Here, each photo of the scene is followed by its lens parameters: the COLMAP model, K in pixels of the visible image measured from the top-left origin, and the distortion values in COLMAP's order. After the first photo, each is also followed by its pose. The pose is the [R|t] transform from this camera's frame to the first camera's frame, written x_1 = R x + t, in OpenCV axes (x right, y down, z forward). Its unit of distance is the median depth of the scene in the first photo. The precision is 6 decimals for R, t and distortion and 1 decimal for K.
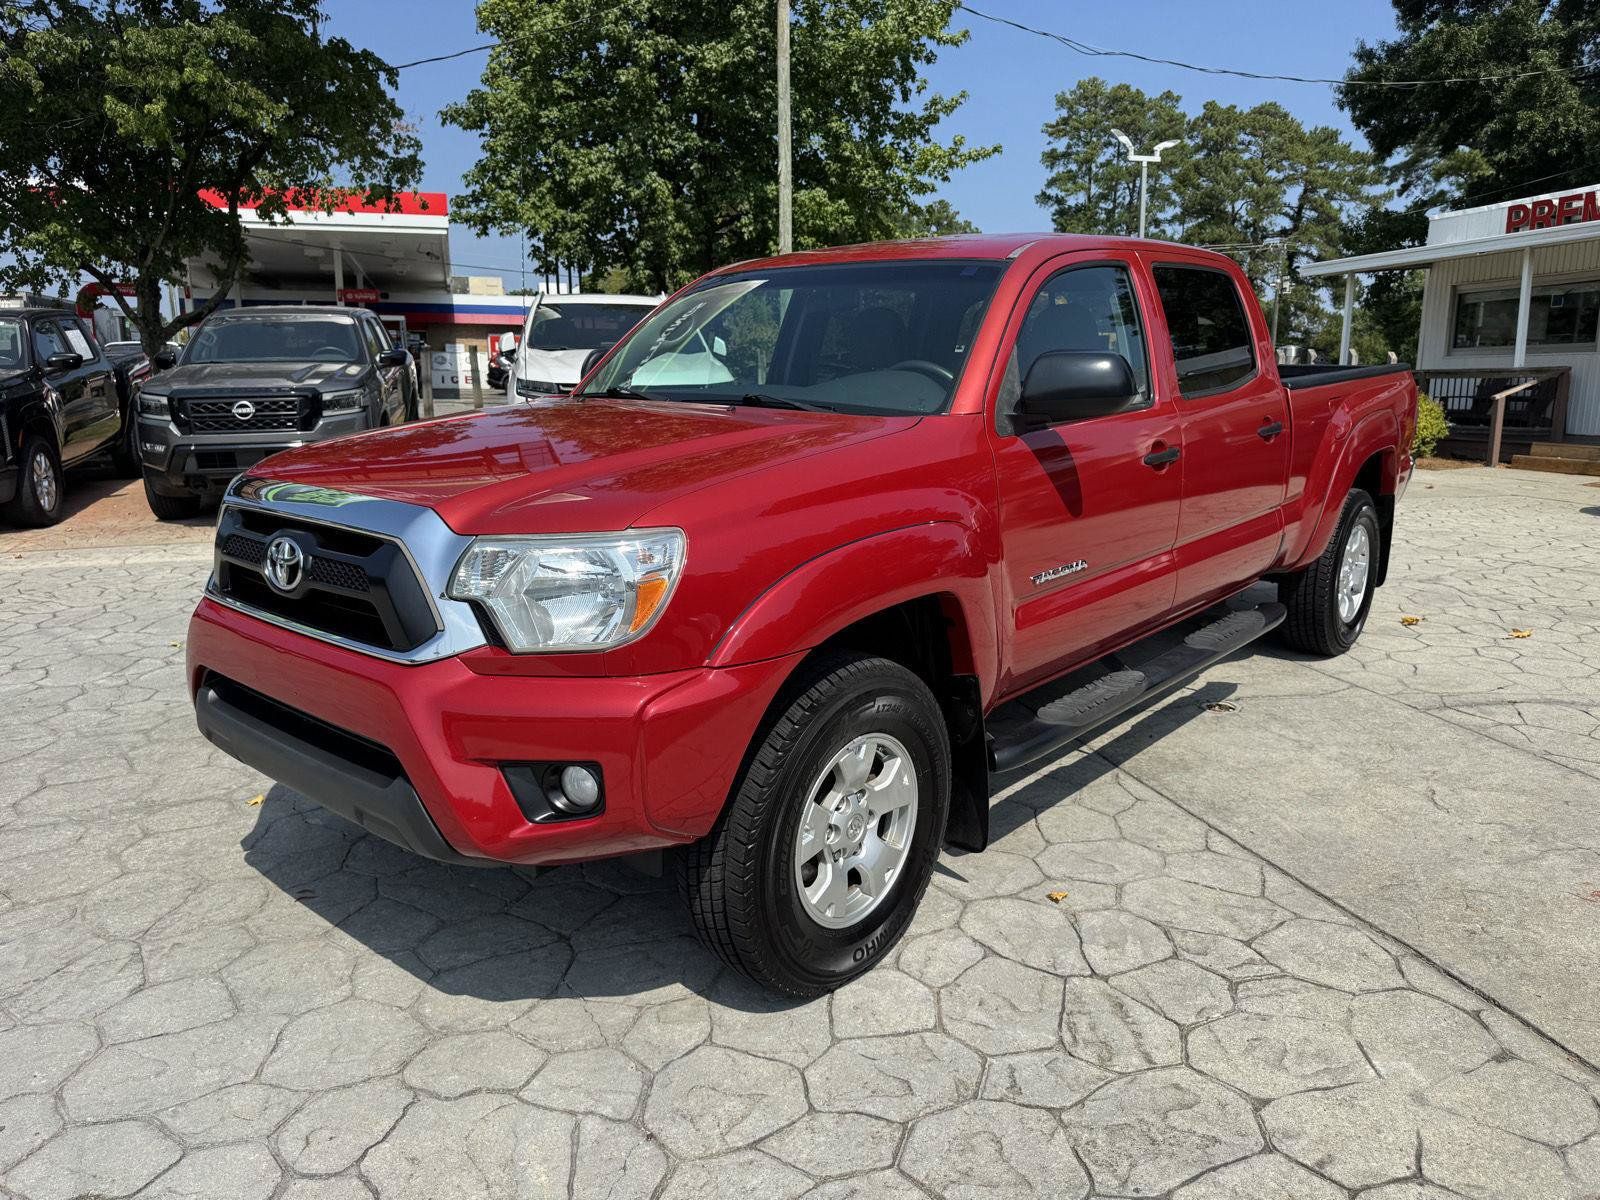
lens RADIAL K [[1143.1, 0, 808.4], [0, 1143.1, 601.5], [0, 0, 1]] dist [0.006893, -0.009080]
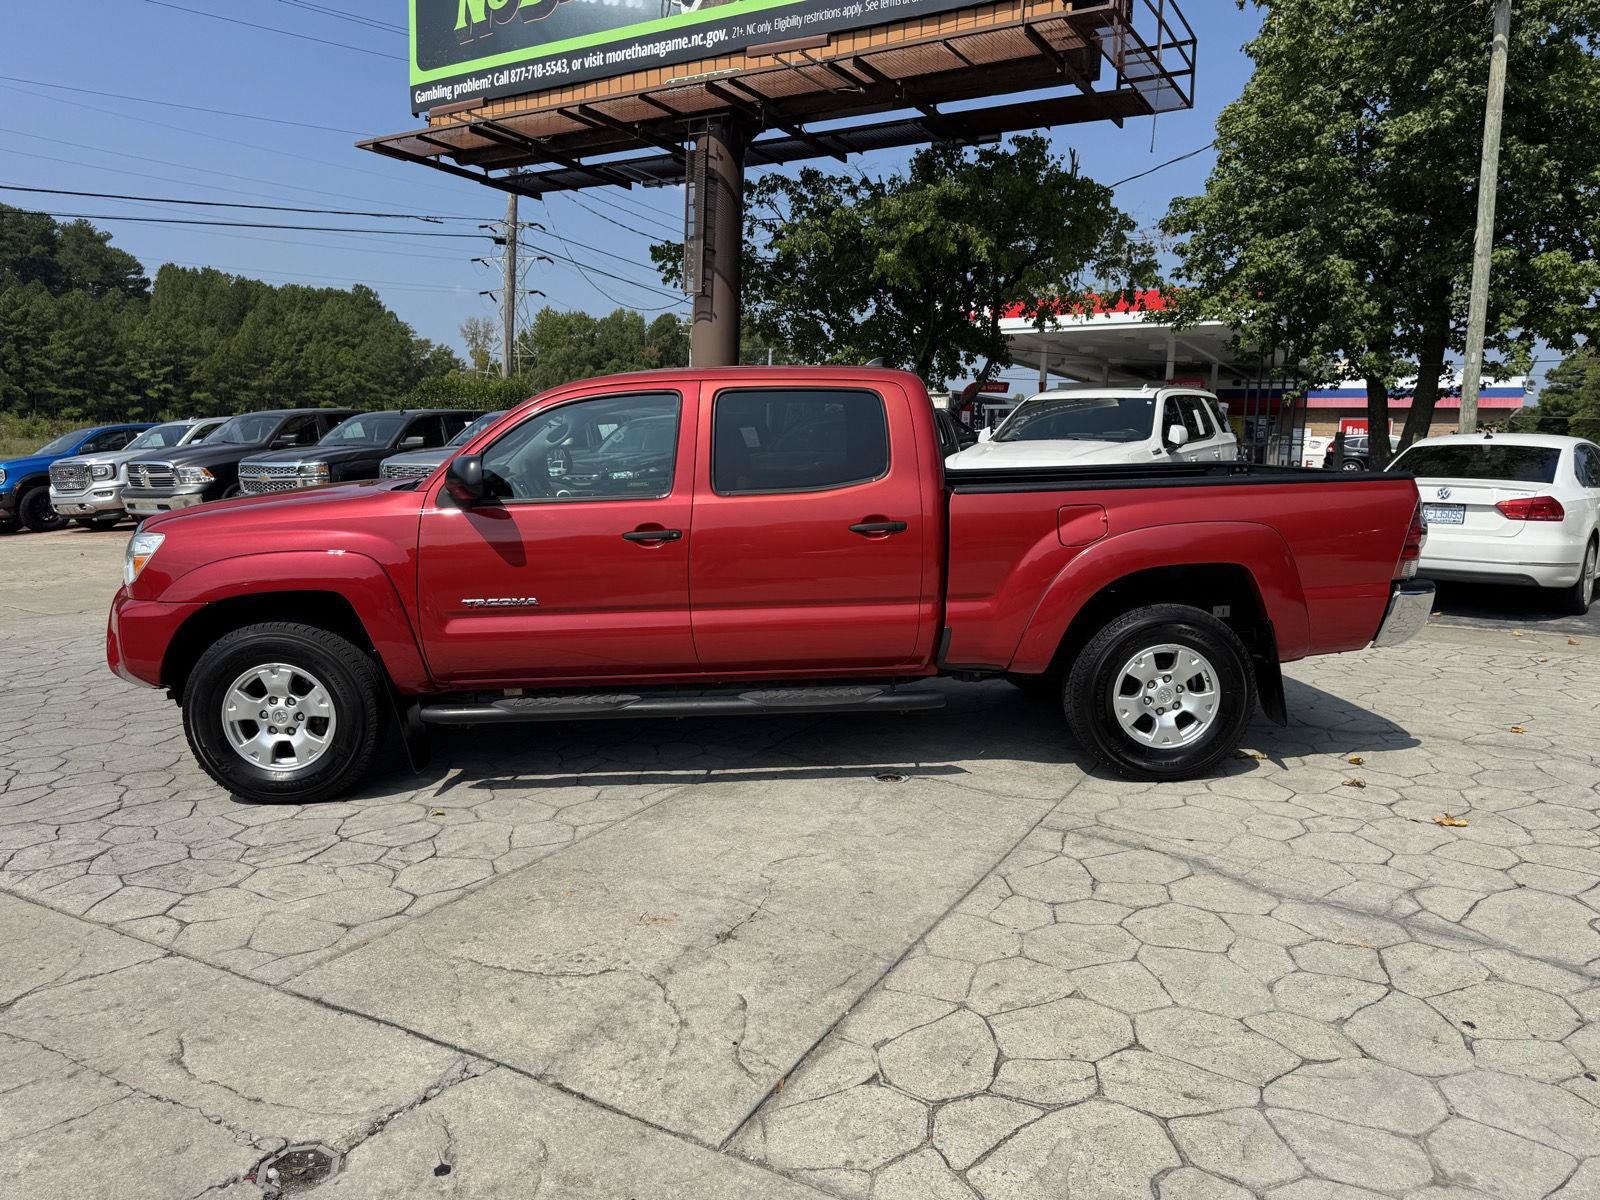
lens RADIAL K [[1110.2, 0, 781.6], [0, 1110.2, 608.0], [0, 0, 1]] dist [0.009173, -0.002602]
pose [[0.700750, 0.112487, -0.704483, 0.202574], [-0.152274, 0.988318, 0.006340, -0.012380], [0.696967, 0.102832, 0.709692, 0.029862]]
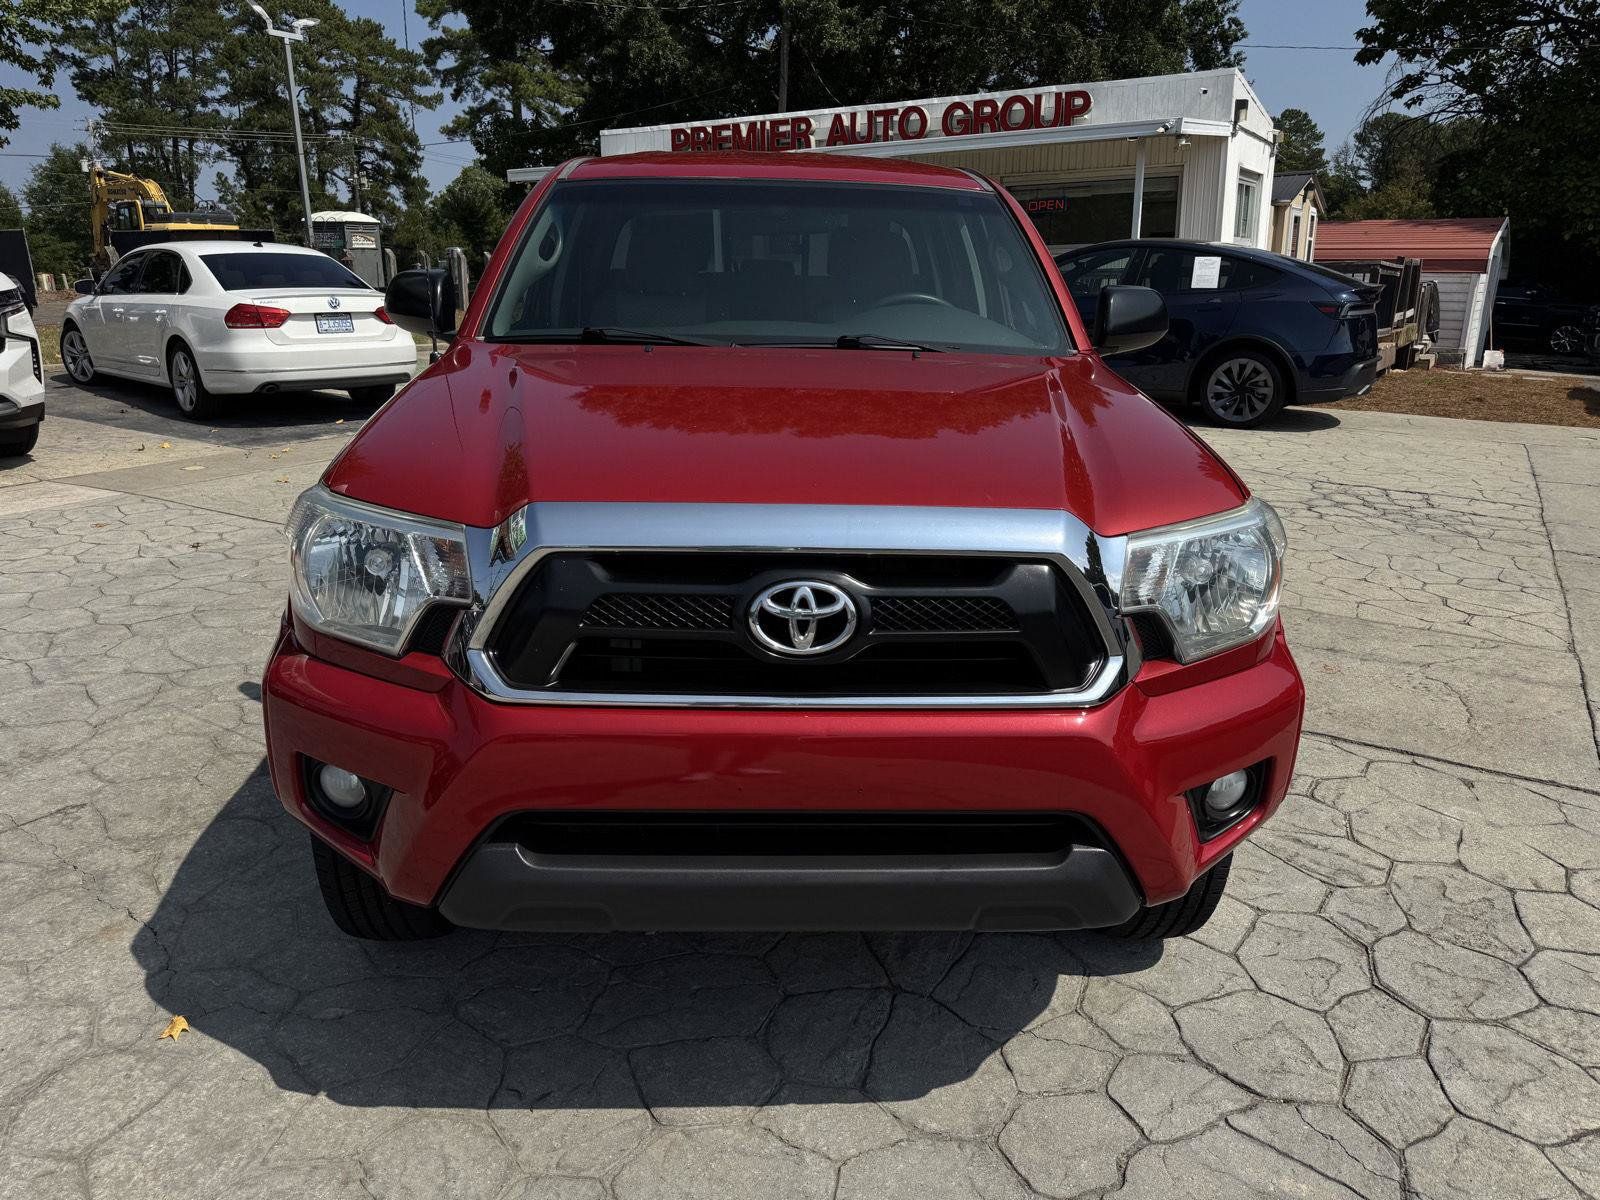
lens RADIAL K [[1130.8, 0, 800.0], [0, 1130.8, 600.0], [0, 0, 1]] dist [0.002049, -0.004346]
pose [[0.723761, -0.186657, 0.664327, -0.093392], [0.128098, 0.982330, 0.136448, -0.014111], [-0.678057, -0.013657, 0.734882, 0.051807]]
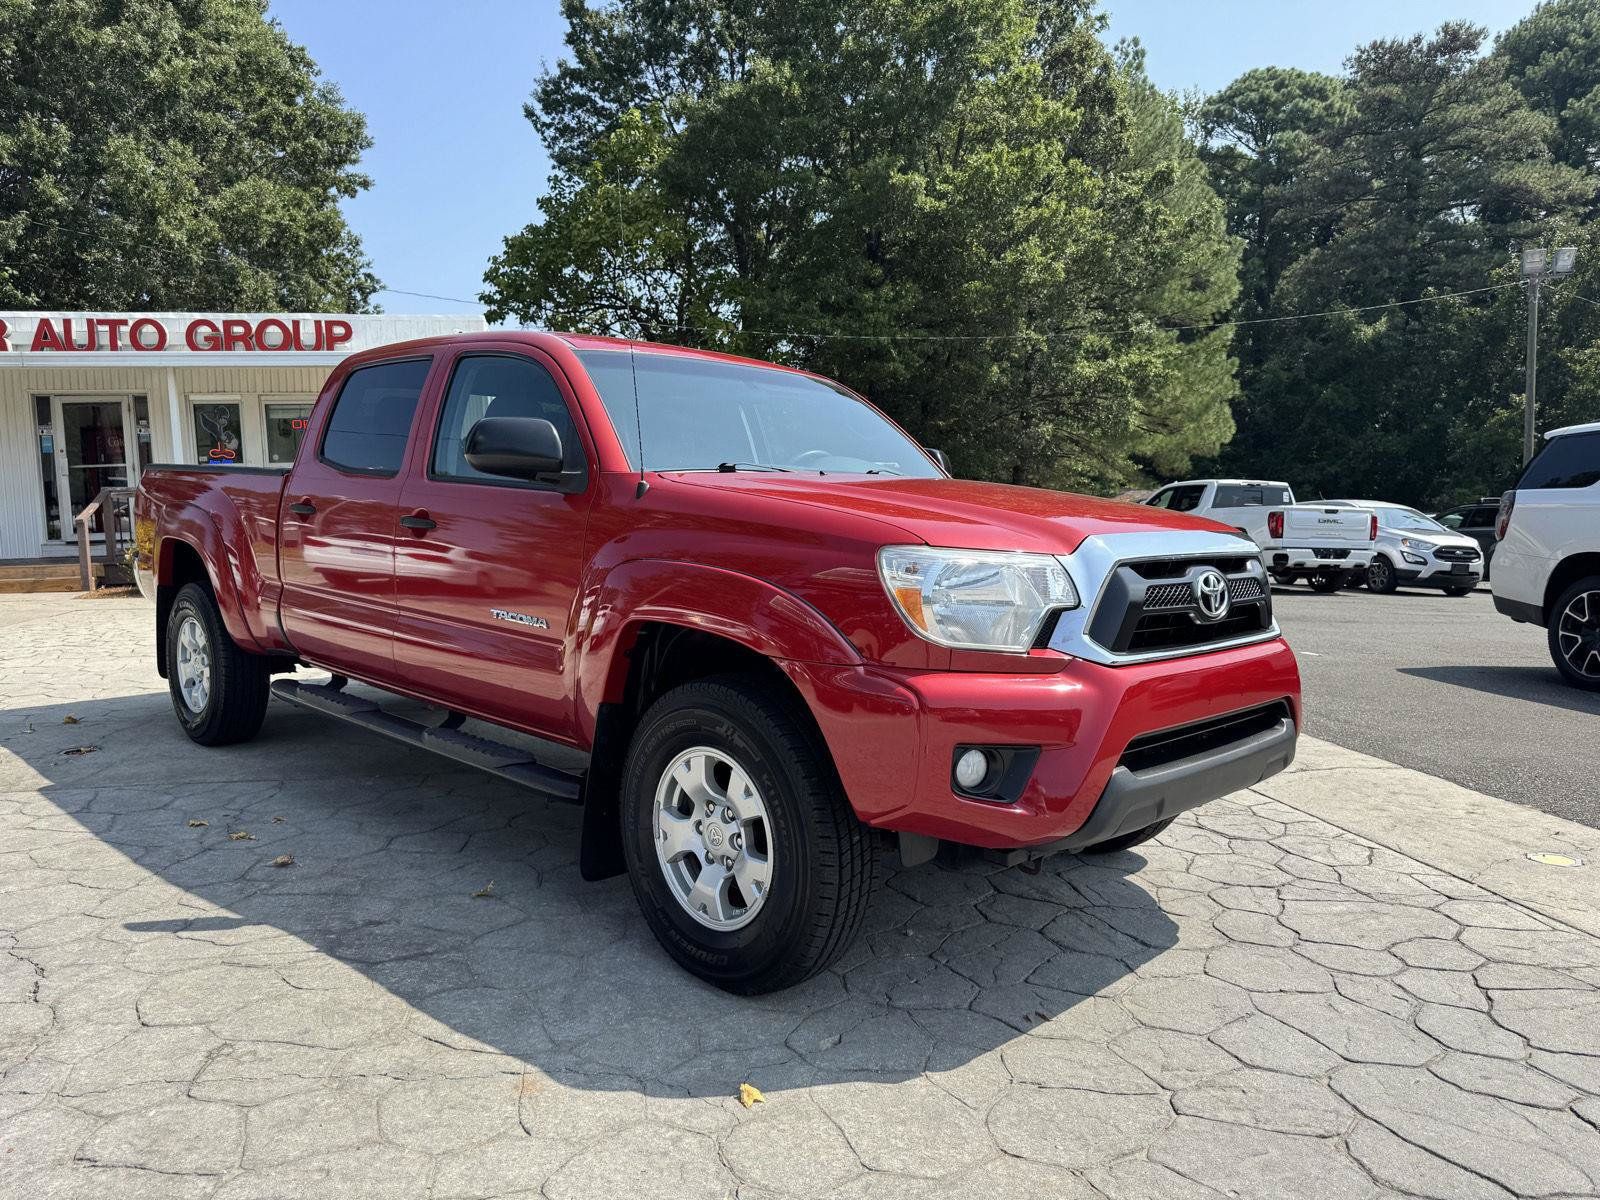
lens RADIAL K [[1130.8, 0, 800.0], [0, 1130.8, 600.0], [0, 0, 1]] dist [0.002049, -0.004346]
pose [[0.057304, -0.084124, 0.994806, -0.166504], [0.203155, 0.976578, 0.070880, -0.019781], [-0.977468, 0.198038, 0.073052, 0.136411]]
